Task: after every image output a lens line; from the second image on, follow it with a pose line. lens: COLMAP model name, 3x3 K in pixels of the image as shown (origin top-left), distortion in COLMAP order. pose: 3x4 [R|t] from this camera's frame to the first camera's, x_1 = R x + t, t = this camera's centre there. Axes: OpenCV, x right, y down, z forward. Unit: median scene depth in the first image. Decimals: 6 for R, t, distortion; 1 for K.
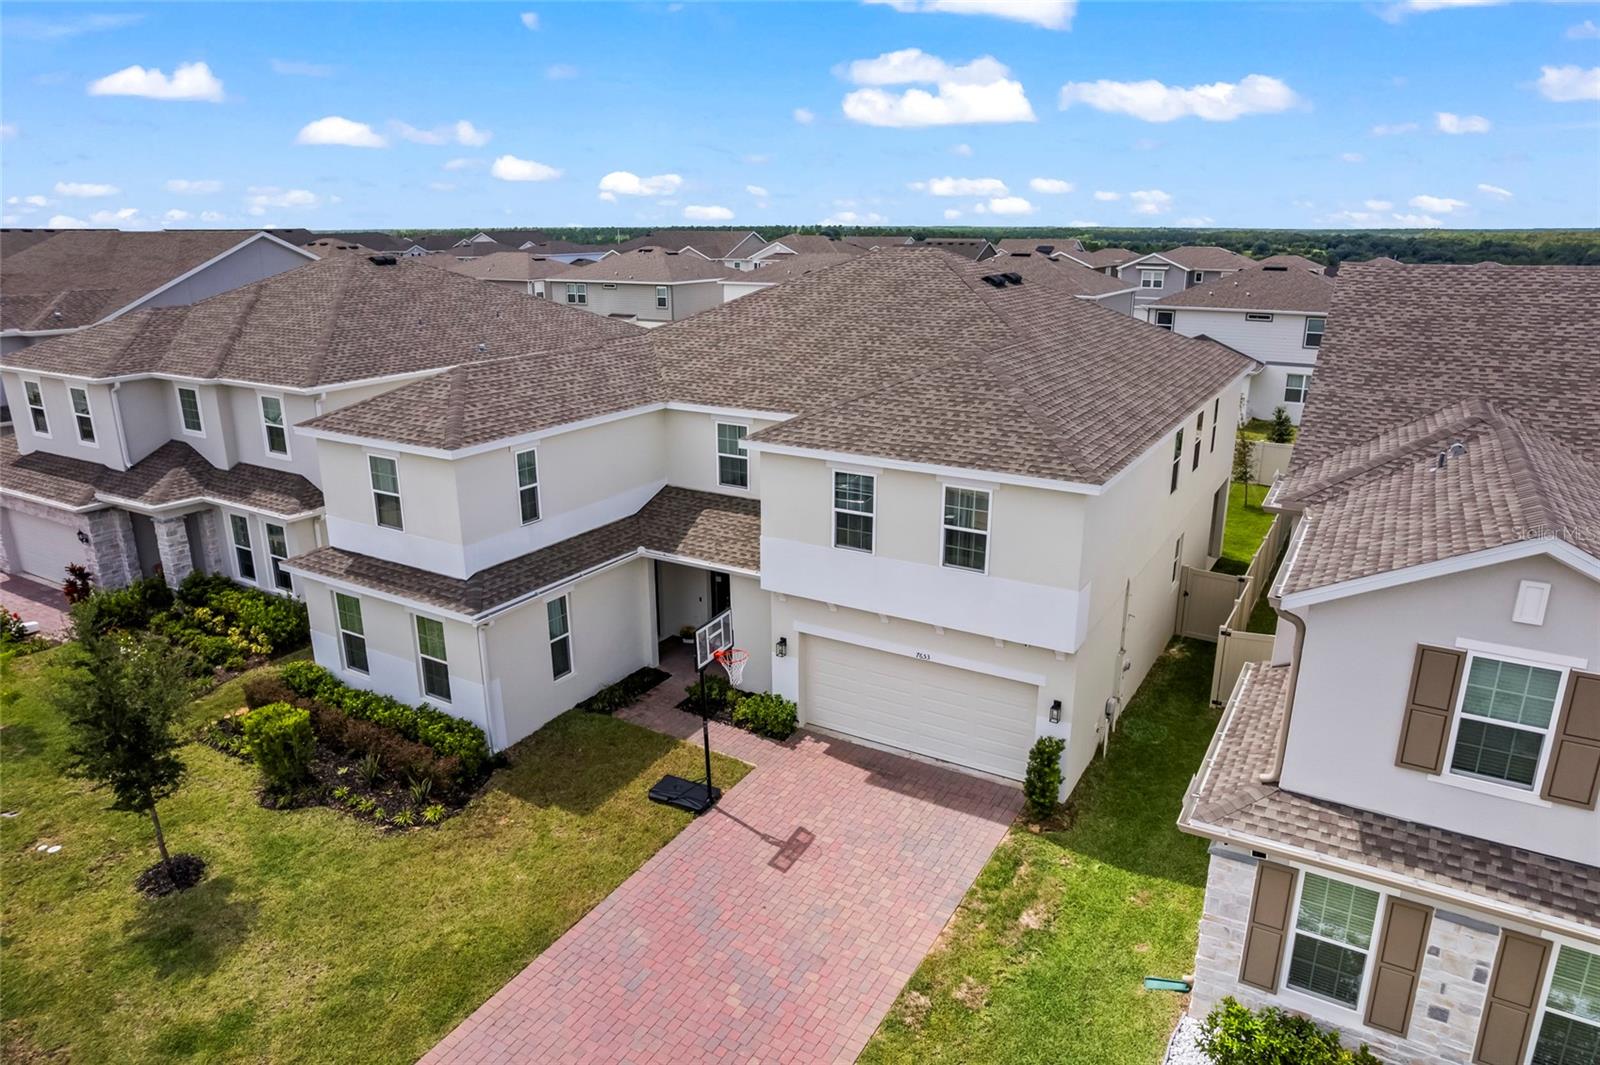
lens RADIAL K [[1023.0, 0, 800.0], [0, 1023.0, 532.5], [0, 0, 1]] dist [-0.087386, 0.077020]
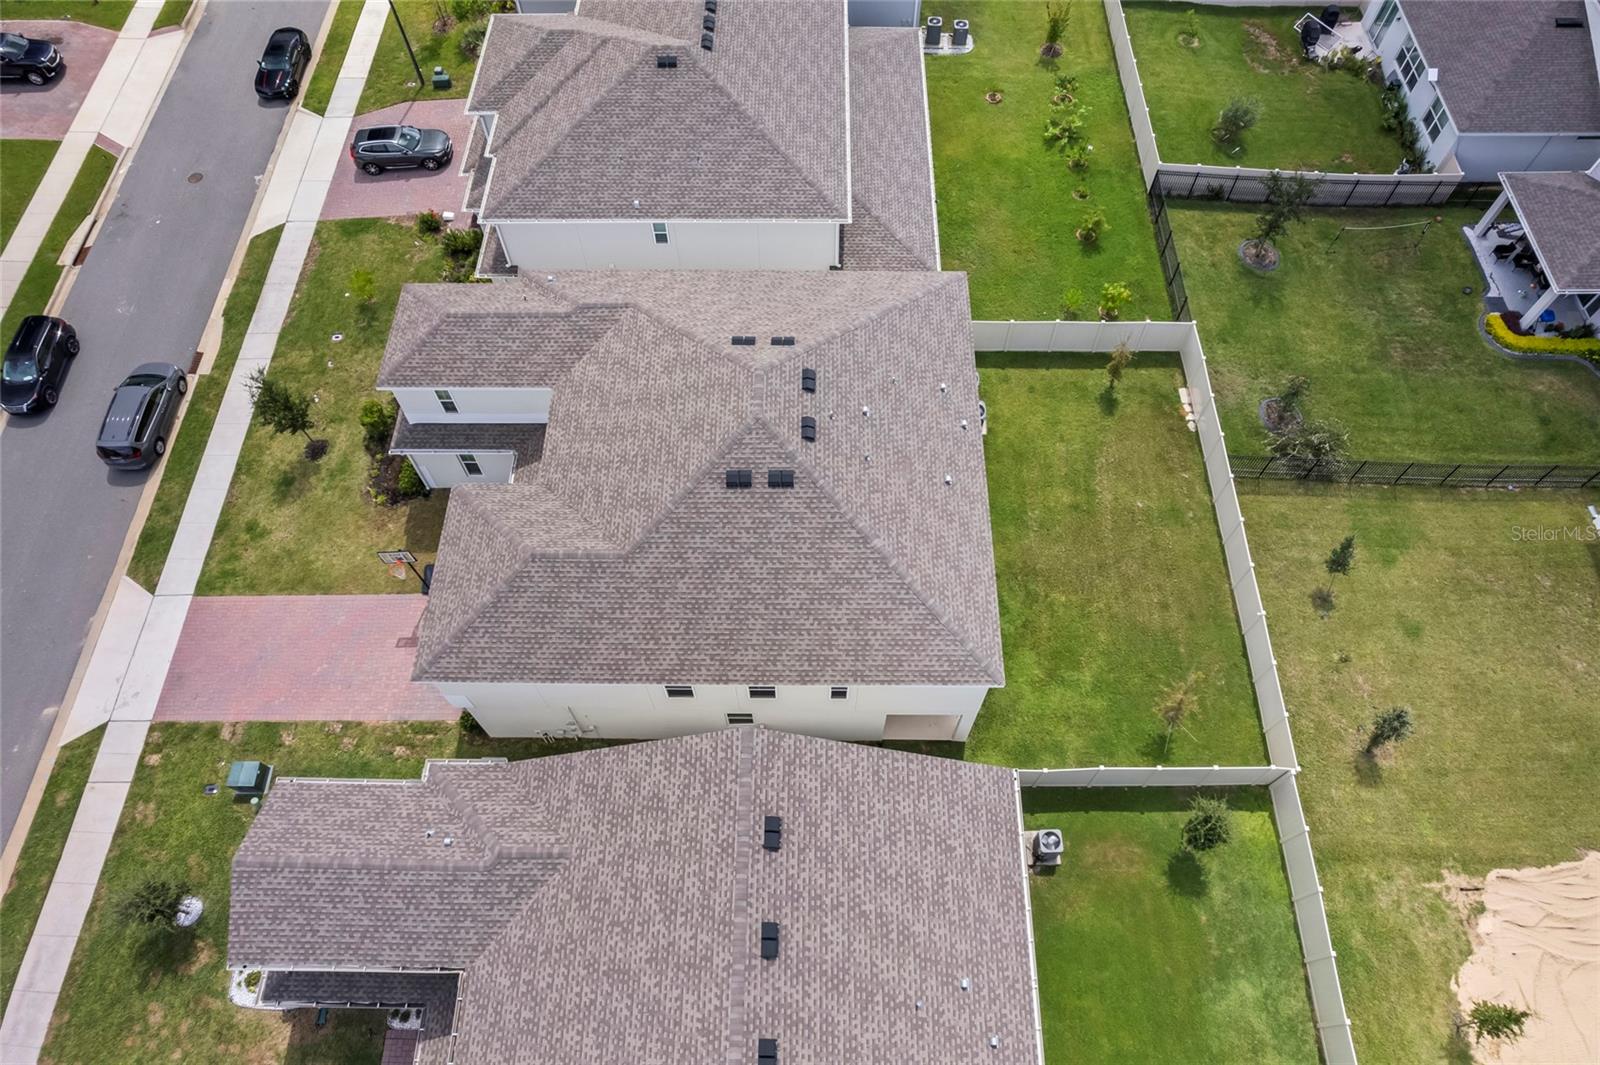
lens RADIAL K [[1033.9, 0, 799.8], [0, 1033.9, 534.5], [0, 0, 1]] dist [-0.080843, 0.078792]
pose [[0.501227, 0.751202, -0.429496, 1.067548], [-0.243890, 0.598864, 0.762810, -1.540568], [0.830235, -0.277591, 0.483377, 0.635354]]
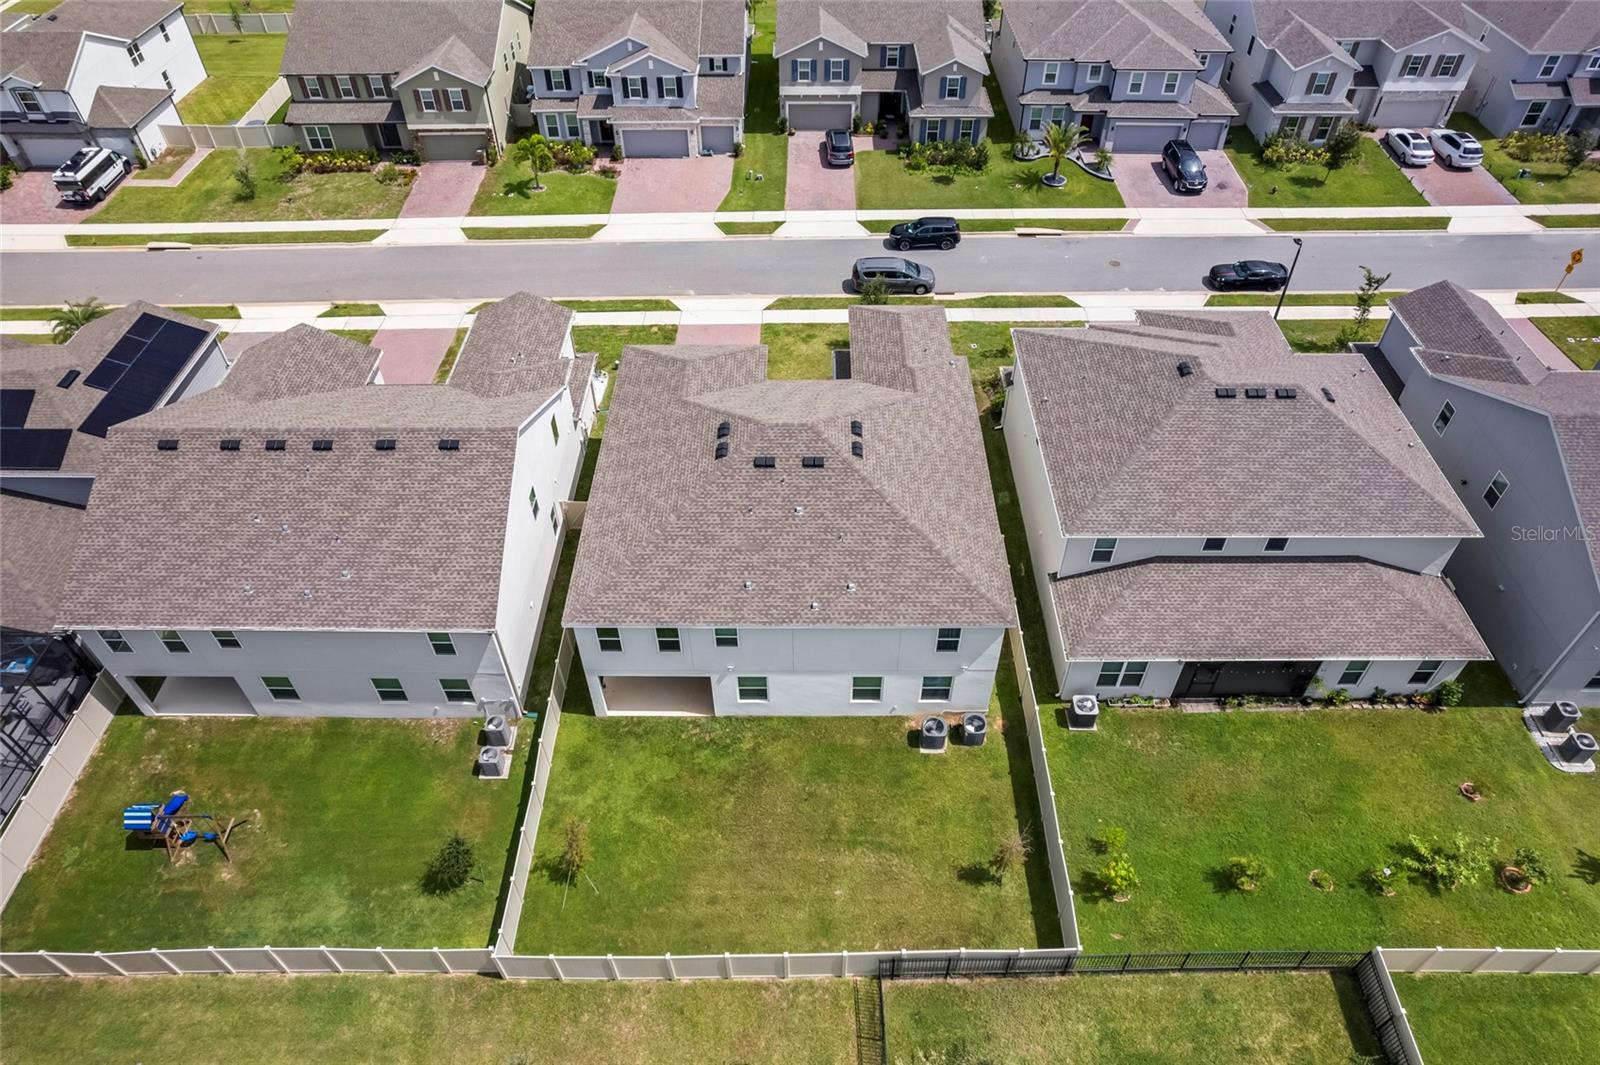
lens RADIAL K [[1033.9, 0, 799.8], [0, 1033.9, 534.5], [0, 0, 1]] dist [-0.080843, 0.078792]
pose [[-0.863602, 0.359531, -0.353454, 0.957128], [-0.138898, 0.504263, 0.852307, -2.074890], [0.484664, 0.785148, -0.385544, 2.433831]]
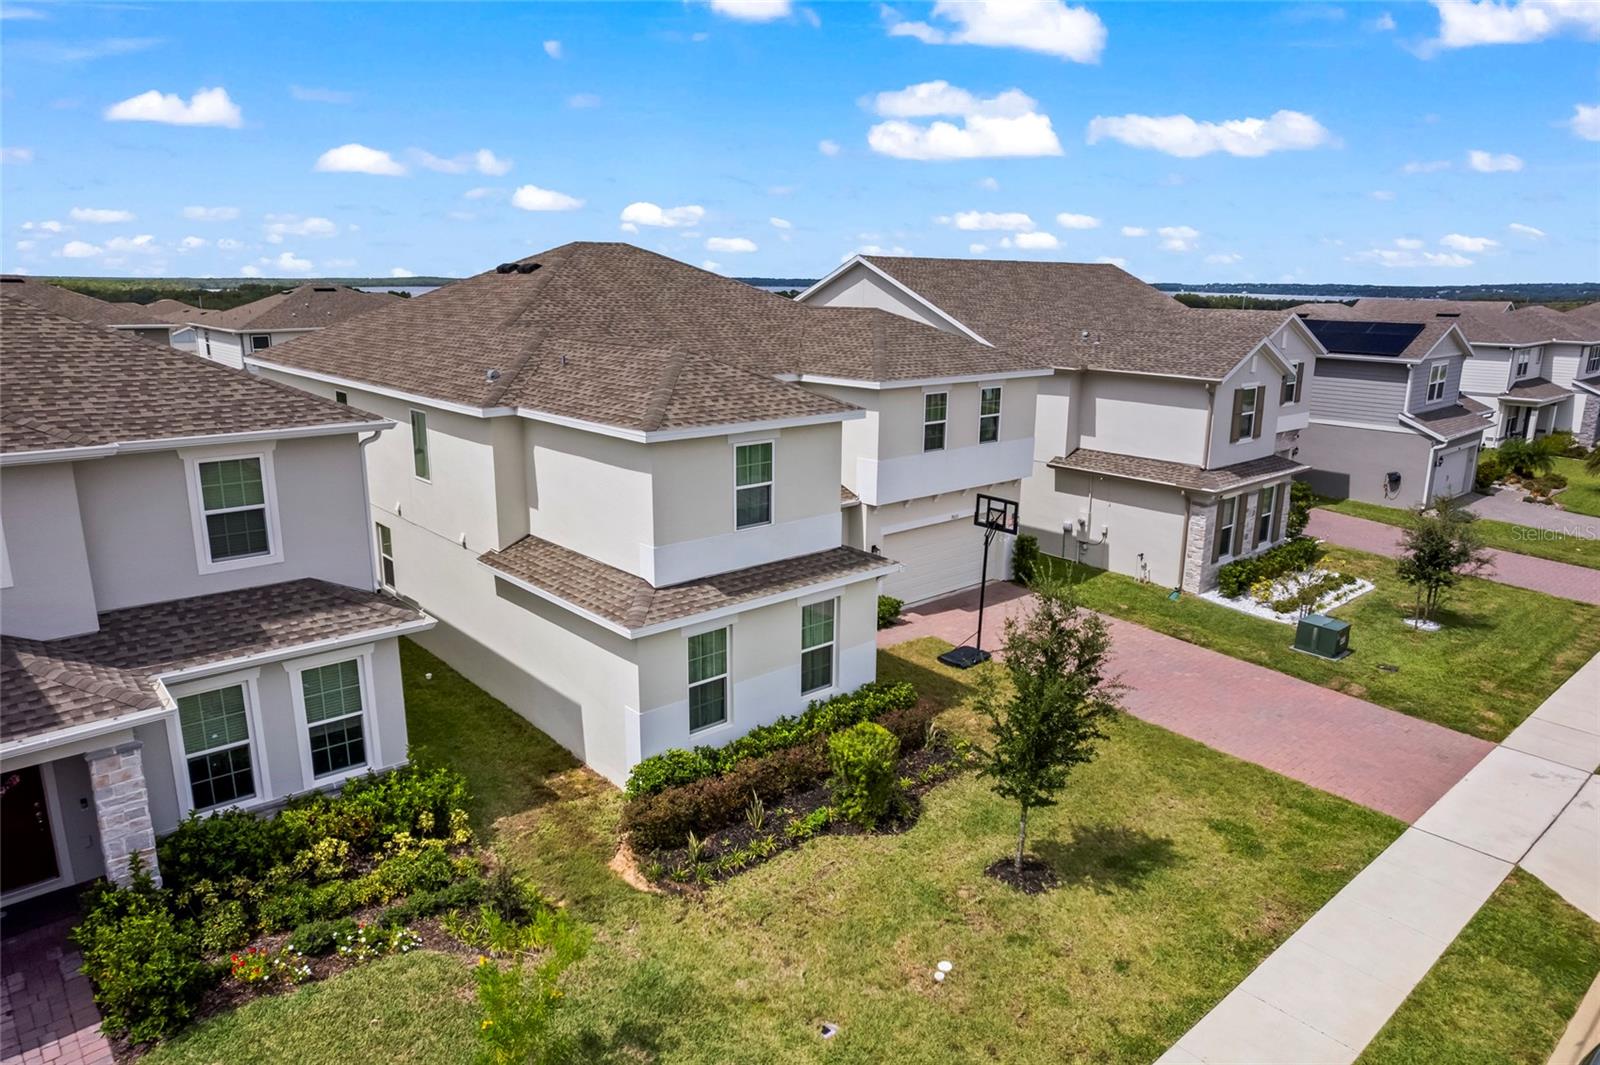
lens RADIAL K [[1033.9, 0, 799.8], [0, 1033.9, 534.5], [0, 0, 1]] dist [-0.080843, 0.078792]
pose [[0.305355, -0.224574, 0.925378, -1.309006], [0.269151, 0.952521, 0.142347, -0.121800], [-0.913409, 0.205600, 0.351301, 0.702609]]
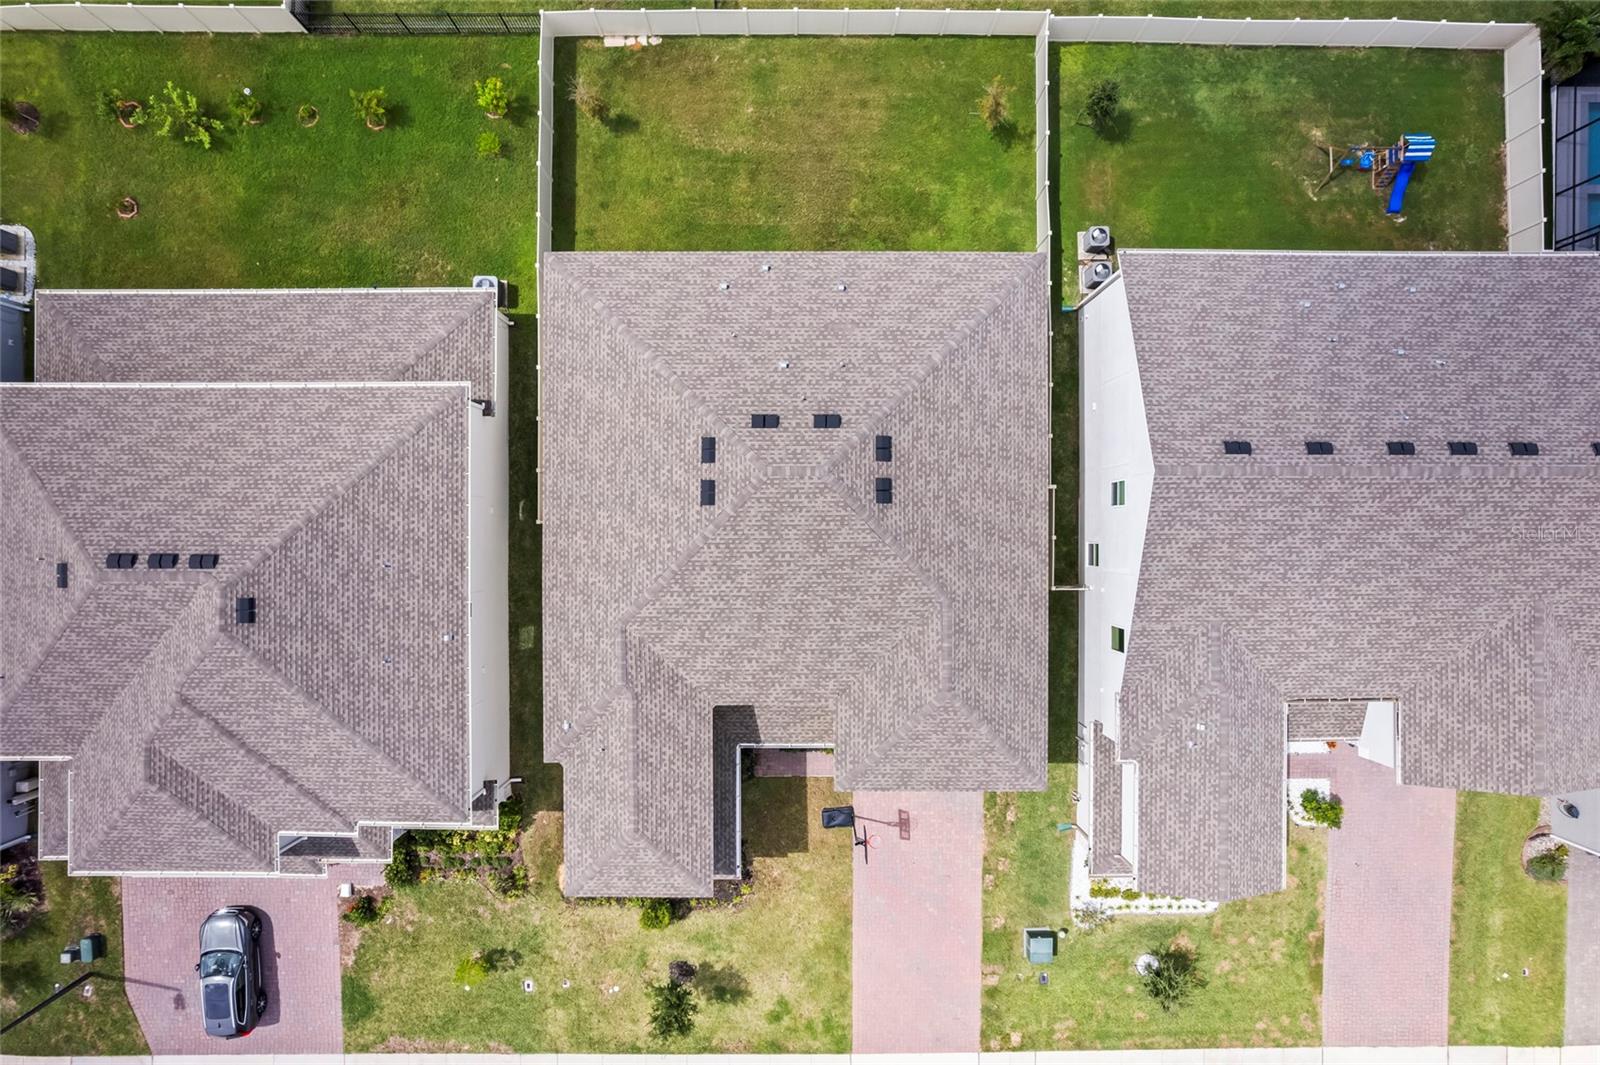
lens RADIAL K [[1033.9, 0, 799.8], [0, 1033.9, 534.5], [0, 0, 1]] dist [-0.080843, 0.078792]
pose [[0.859483, -0.511151, 0.003631, 0.104464], [0.143995, 0.248927, 0.957758, -1.890550], [-0.490463, -0.822654, 0.287552, 0.904129]]
